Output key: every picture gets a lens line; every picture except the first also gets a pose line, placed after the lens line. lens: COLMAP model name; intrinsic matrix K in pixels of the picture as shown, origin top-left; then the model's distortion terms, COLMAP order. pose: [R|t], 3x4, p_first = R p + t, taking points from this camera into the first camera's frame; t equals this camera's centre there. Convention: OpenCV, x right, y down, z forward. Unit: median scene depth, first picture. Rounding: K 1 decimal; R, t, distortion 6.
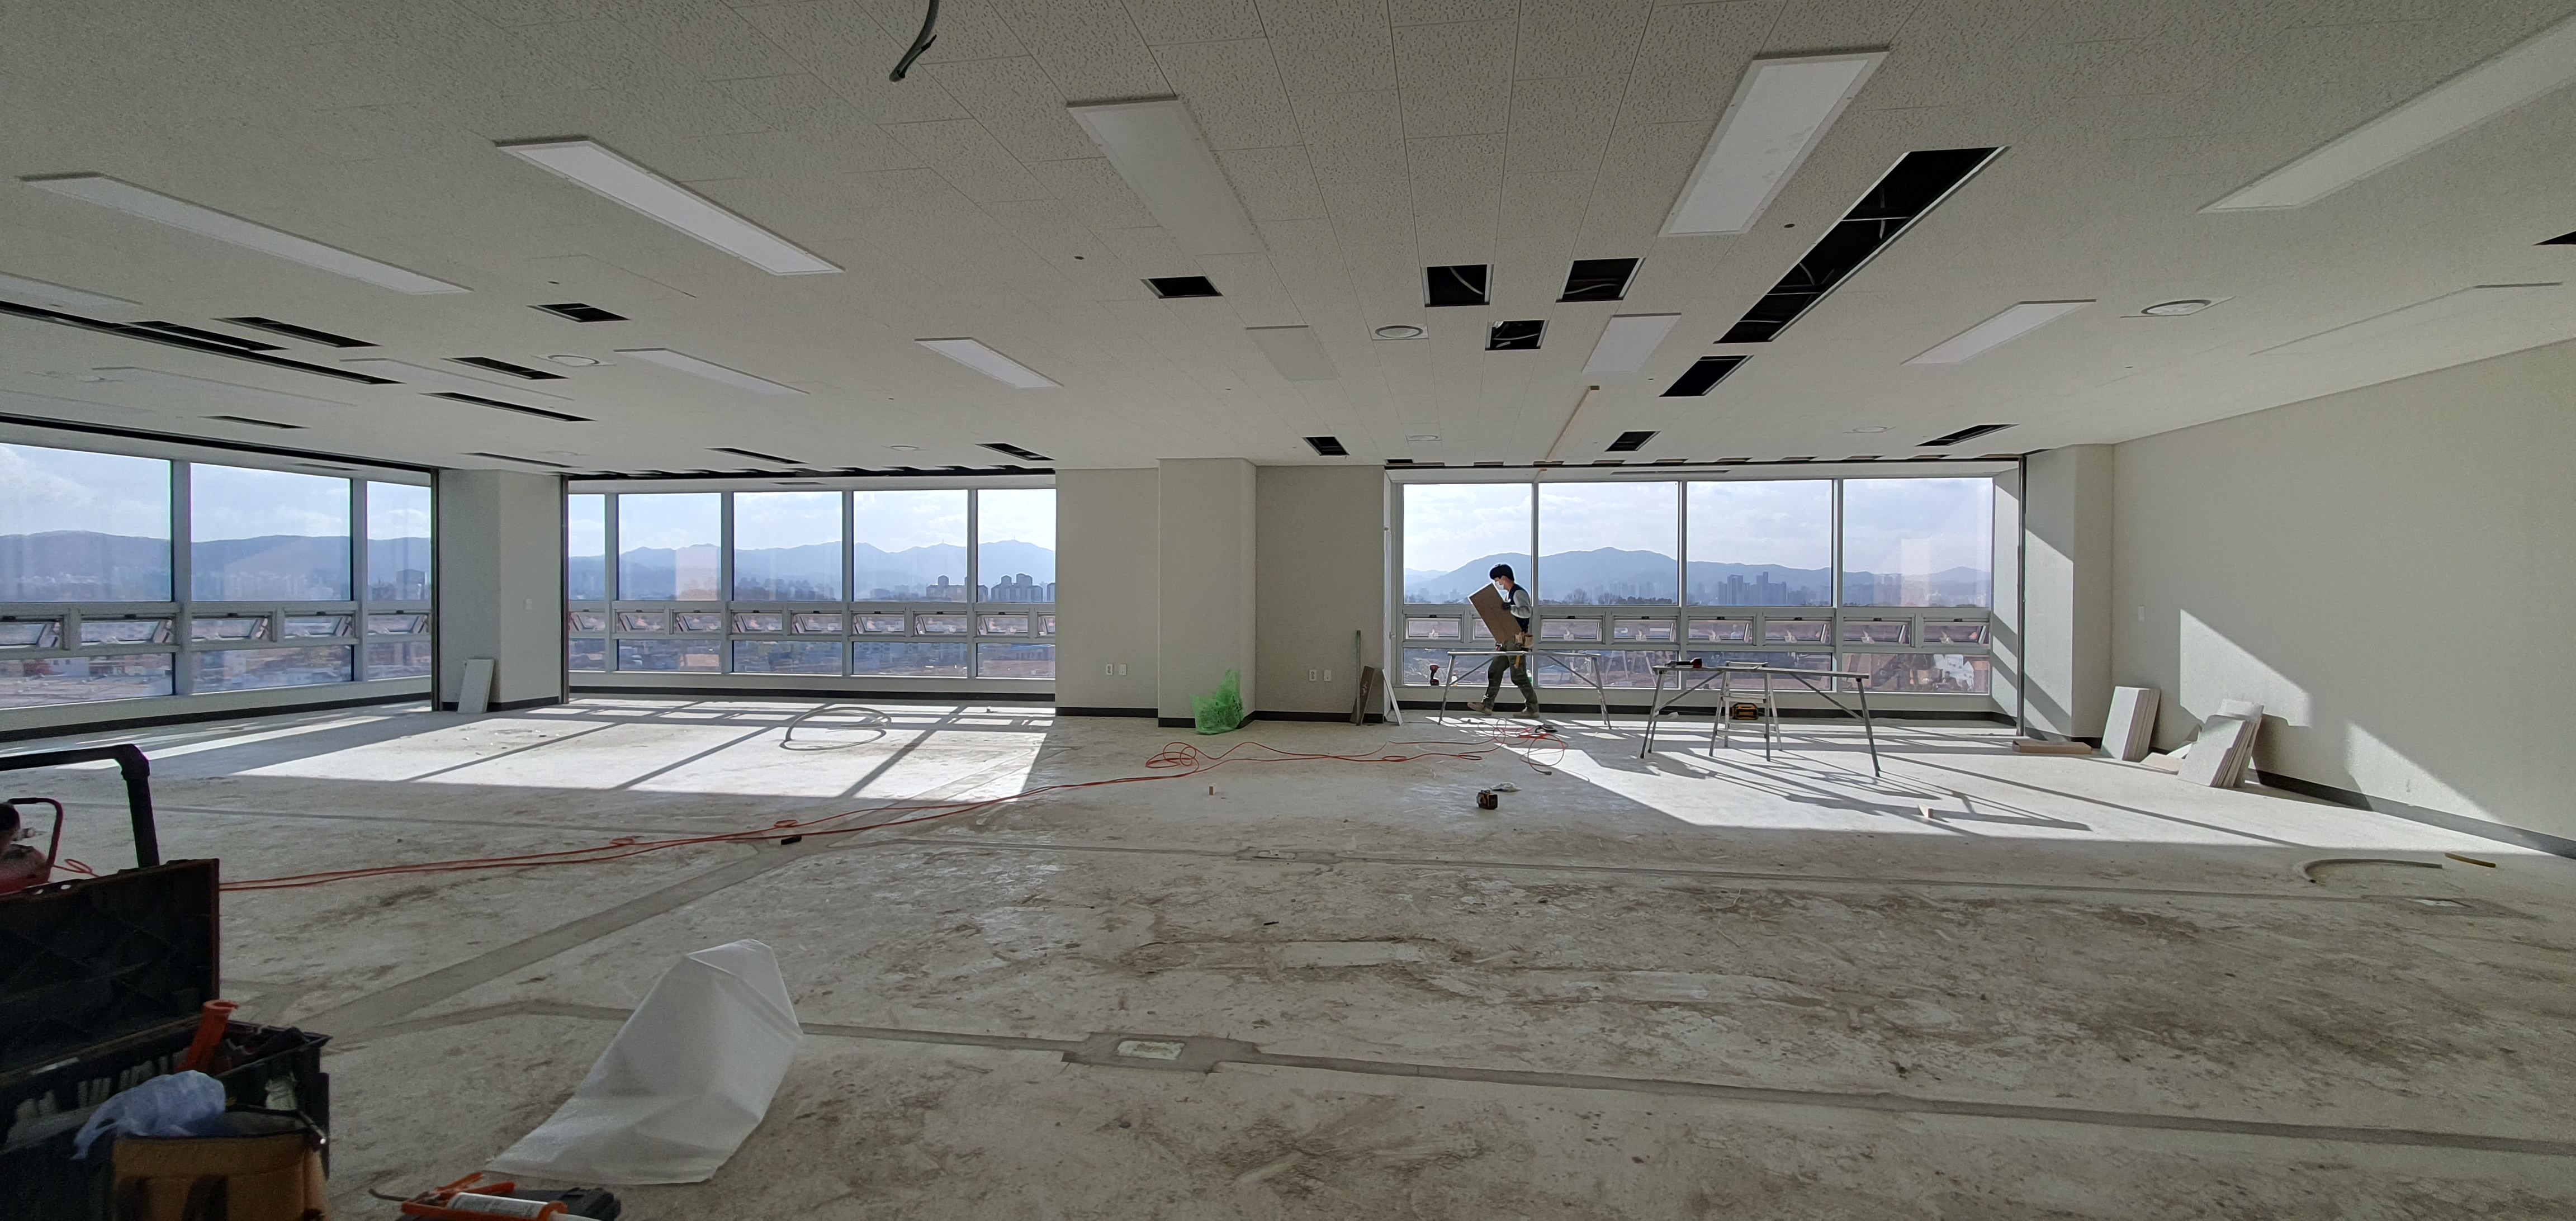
lens RADIAL K [[1029.1, 0, 1301.0], [0, 1029.1, 603.1], [0, 0, 1]] dist [-0.004262, 0.001008]
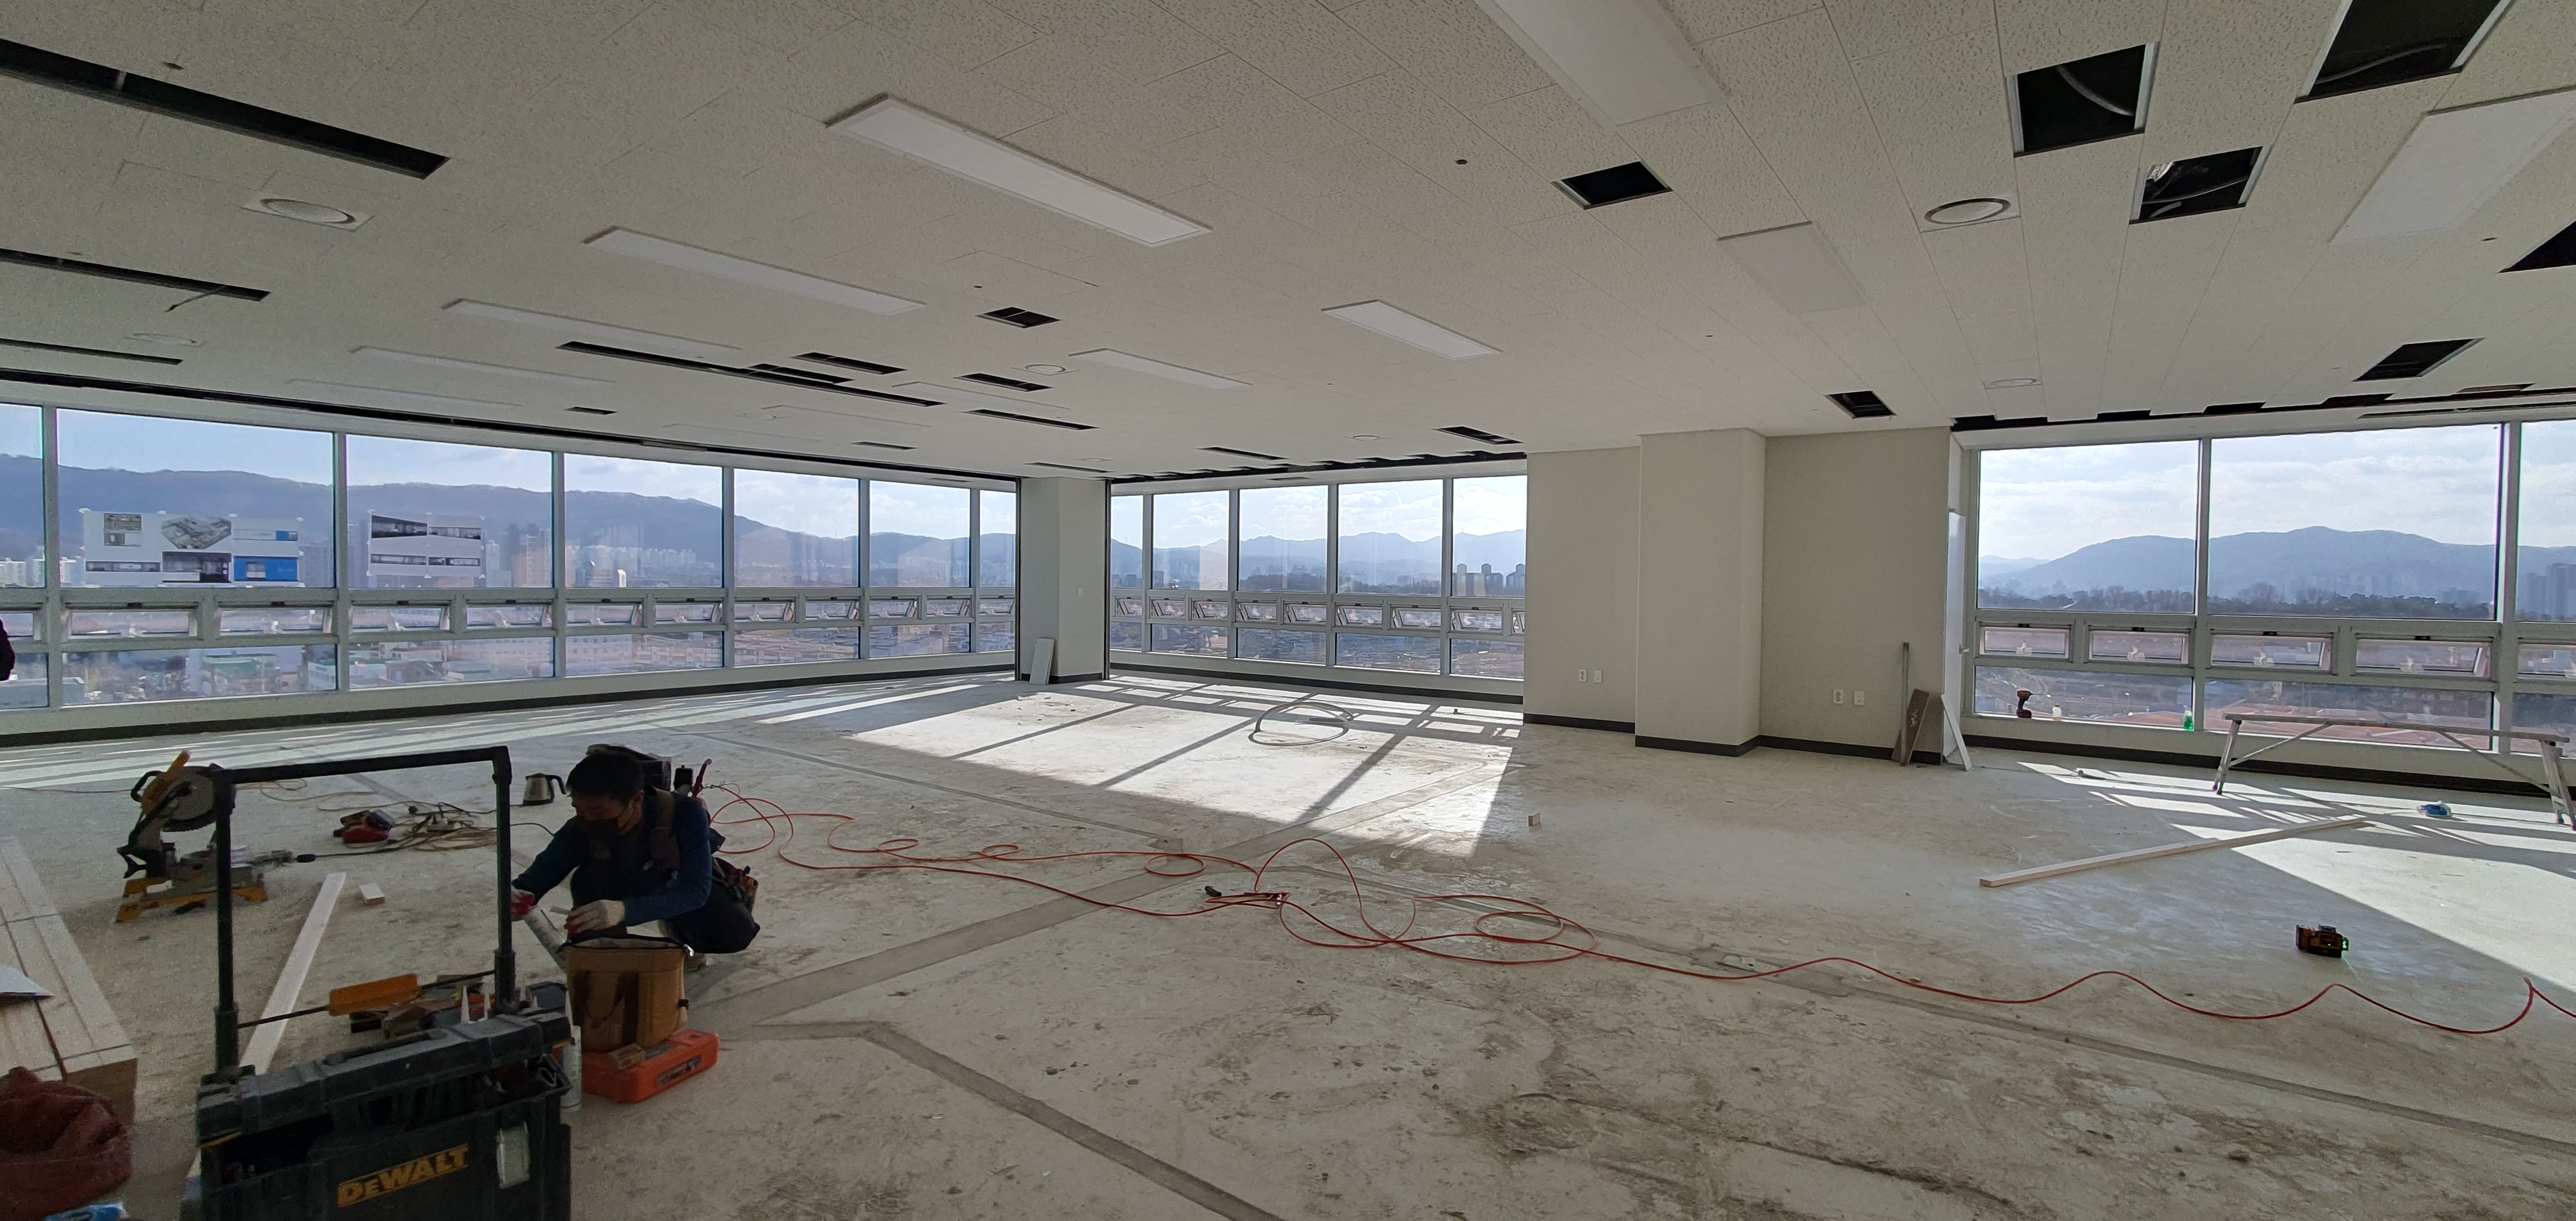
lens RADIAL K [[1029.1, 0, 1300.2], [0, 1029.1, 603.2], [0, 0, 1]] dist [-0.004262, 0.001008]
pose [[0.882988, 0.018584, -0.469027, 0.023055], [-0.013051, 0.999802, 0.015046, -0.012914], [0.469214, -0.007164, 0.883056, 0.161468]]
